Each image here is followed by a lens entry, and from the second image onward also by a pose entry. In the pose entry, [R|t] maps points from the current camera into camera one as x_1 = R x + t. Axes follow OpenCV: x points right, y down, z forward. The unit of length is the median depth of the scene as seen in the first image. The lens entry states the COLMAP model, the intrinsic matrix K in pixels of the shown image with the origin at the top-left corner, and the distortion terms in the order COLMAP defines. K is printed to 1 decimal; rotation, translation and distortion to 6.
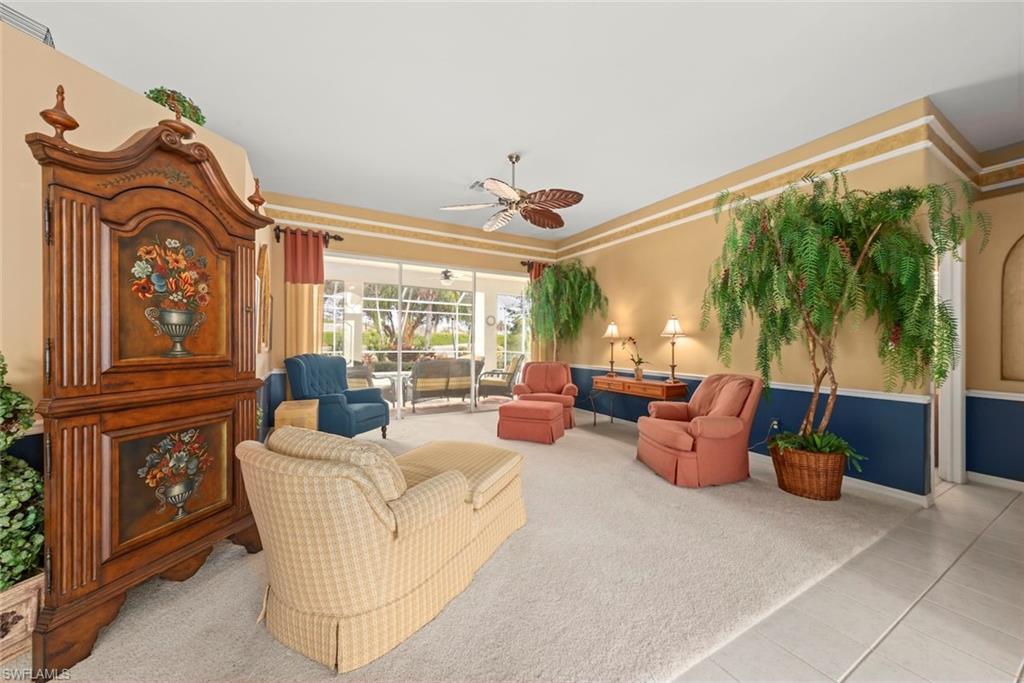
lens RADIAL K [[366.1, 0, 513.9], [0, 366.1, 342.5], [0, 0, 1]] dist [-0.002422, 0.000258]
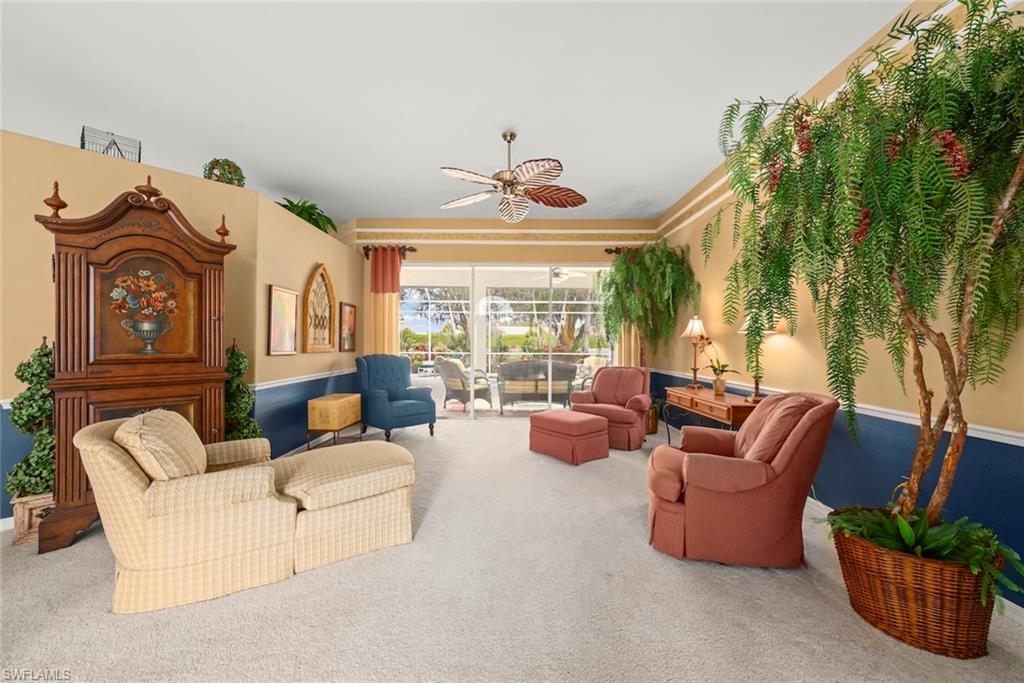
lens RADIAL K [[384.5, 0, 514.5], [0, 384.5, 344.1], [0, 0, 1]] dist [-0.001360, -0.000059]
pose [[0.870226, -0.003126, -0.492642, 0.905911], [0.002661, 0.999995, -0.001645, 0.006448], [0.492645, 0.000121, 0.870230, 0.366760]]
